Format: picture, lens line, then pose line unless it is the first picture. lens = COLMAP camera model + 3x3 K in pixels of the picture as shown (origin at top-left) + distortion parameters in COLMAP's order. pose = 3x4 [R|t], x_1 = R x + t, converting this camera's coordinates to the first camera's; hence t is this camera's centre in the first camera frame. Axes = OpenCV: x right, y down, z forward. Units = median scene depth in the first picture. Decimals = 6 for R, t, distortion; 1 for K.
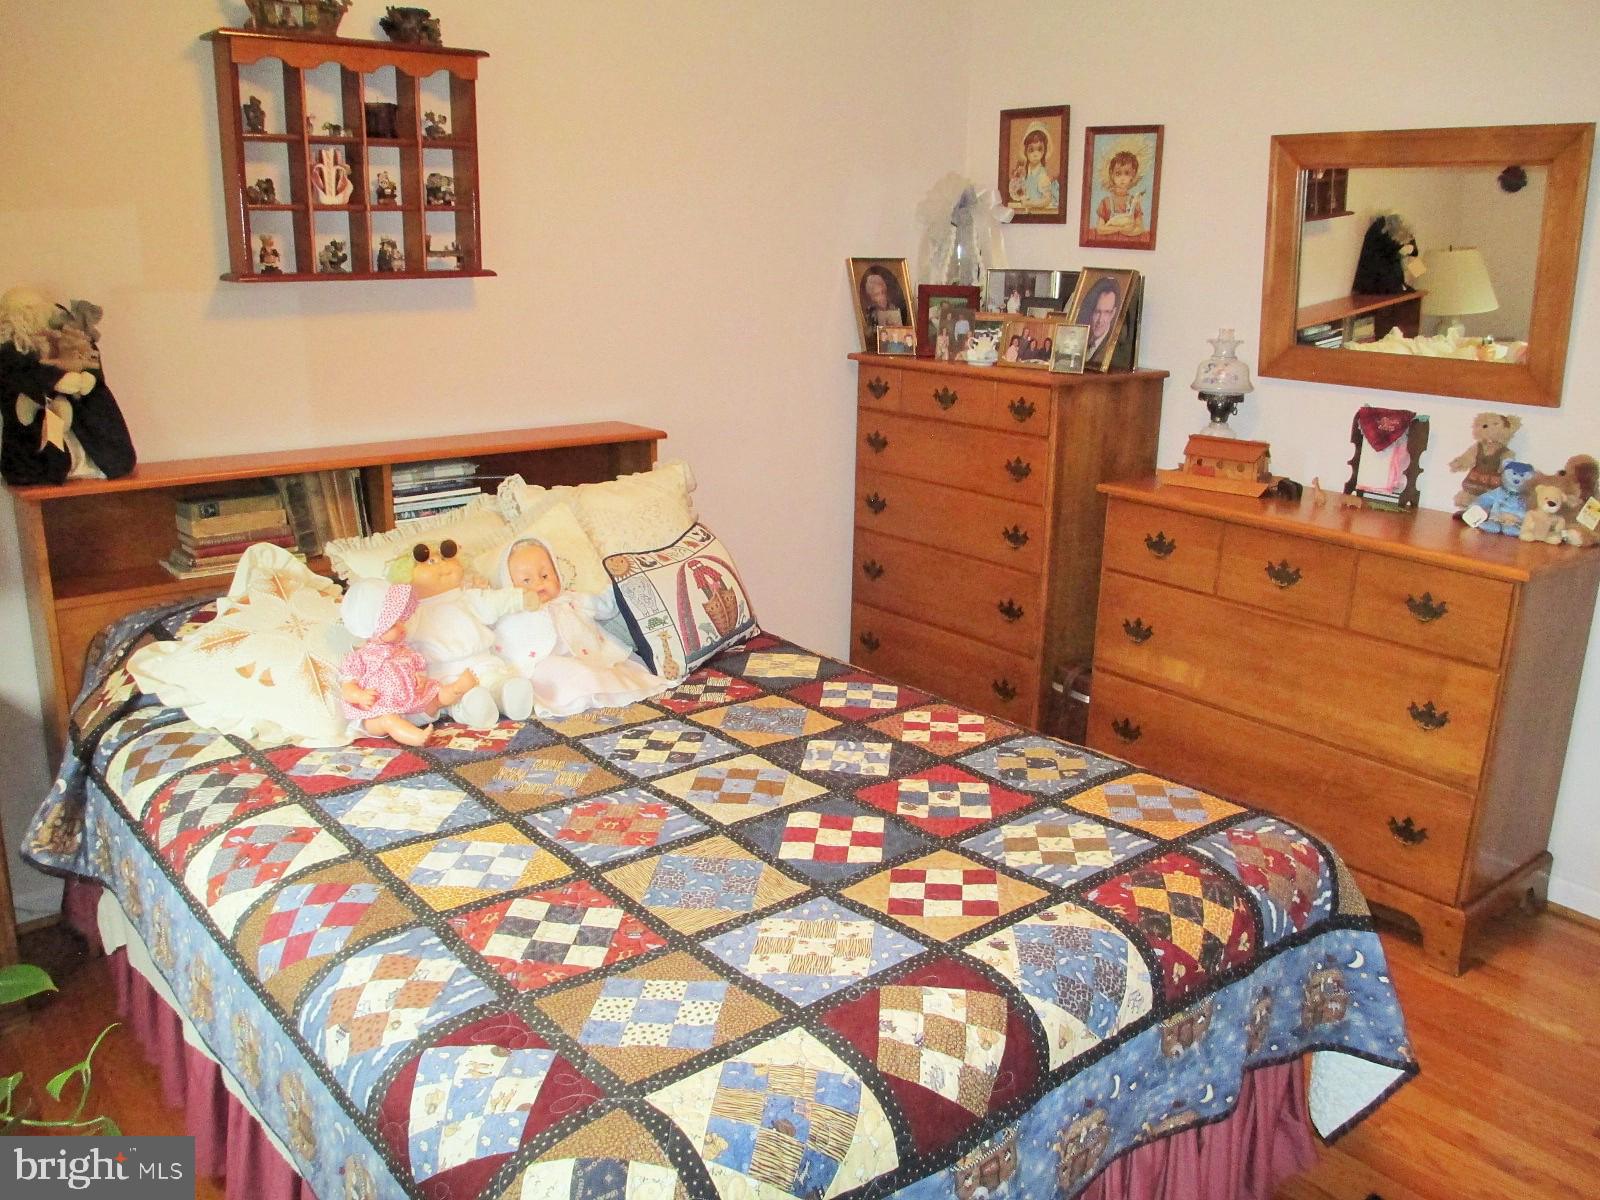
lens RADIAL K [[1335.1, 0, 797.5], [0, 1335.1, 594.4], [0, 0, 1]] dist [-0.084295, 0.077792]
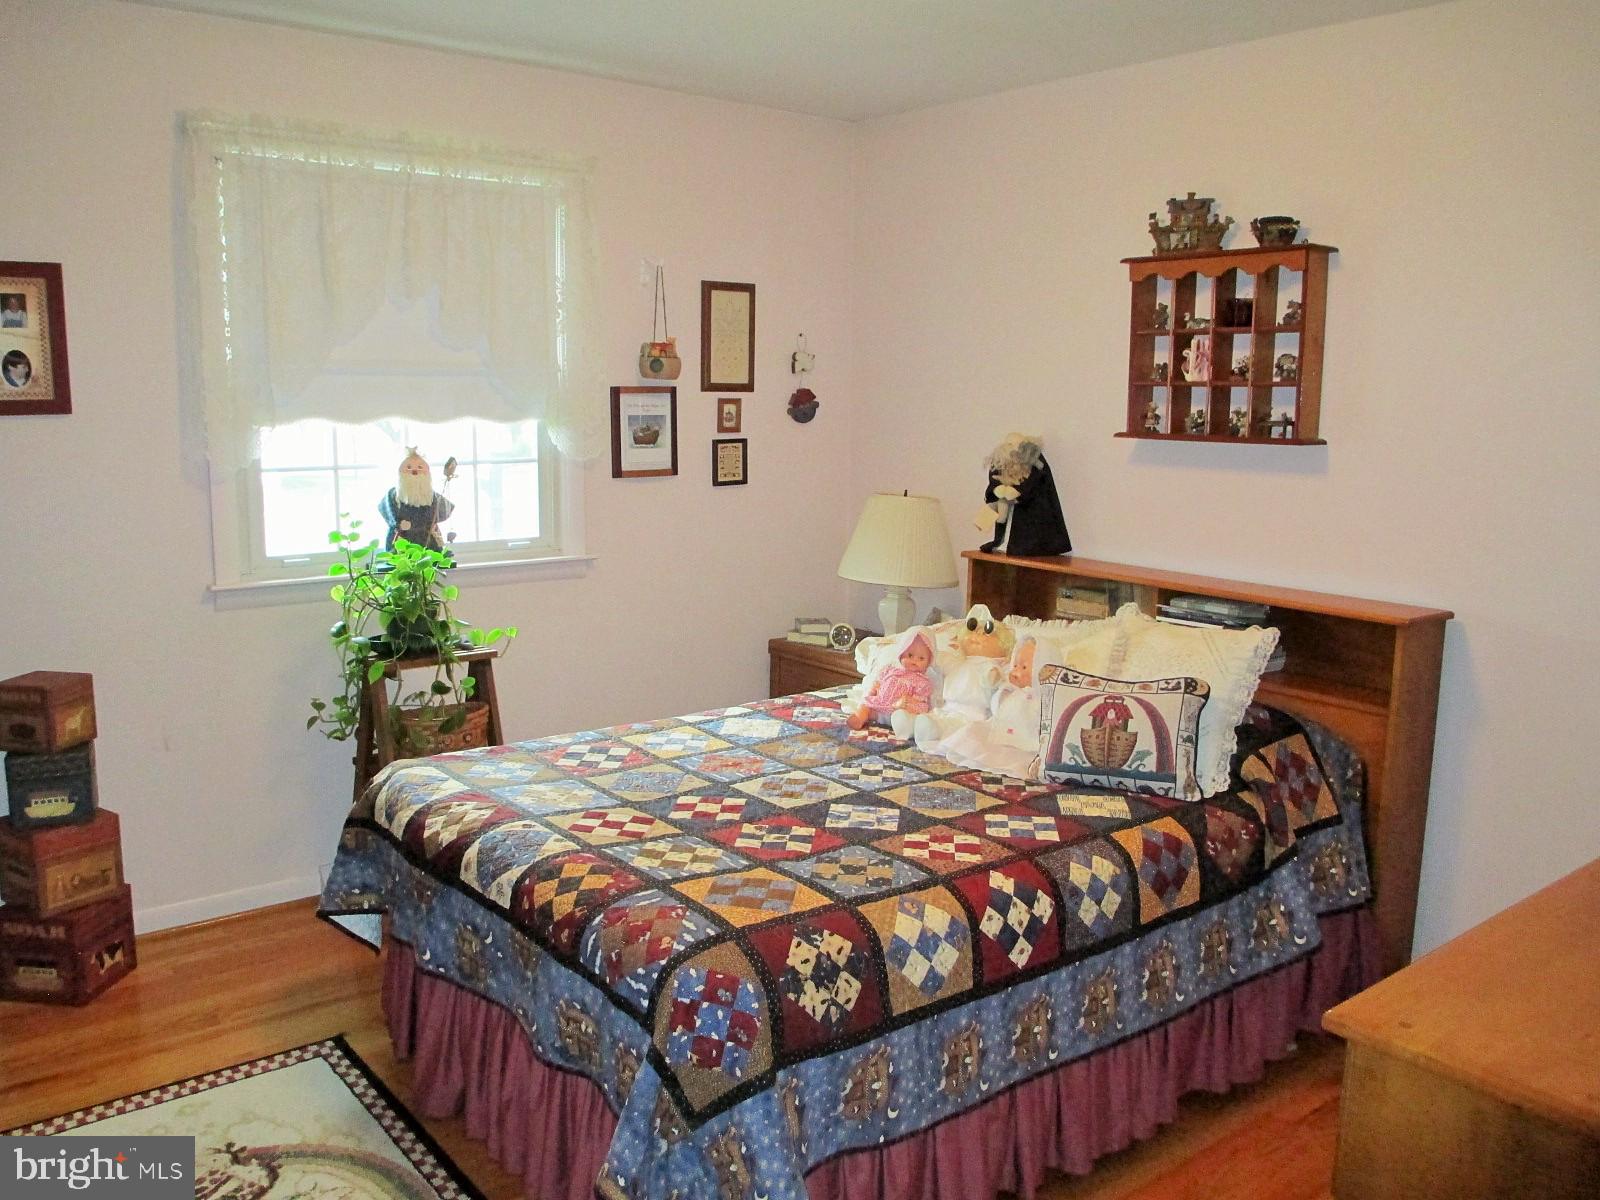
lens RADIAL K [[1348.8, 0, 796.1], [0, 1348.8, 579.2], [0, 0, 1]] dist [-0.045328, 0.020287]
pose [[-0.008354, 0.124693, -0.992160, 1.200907], [-0.280055, 0.952197, 0.122028, -0.211941], [0.959948, 0.278878, 0.026966, 0.833101]]
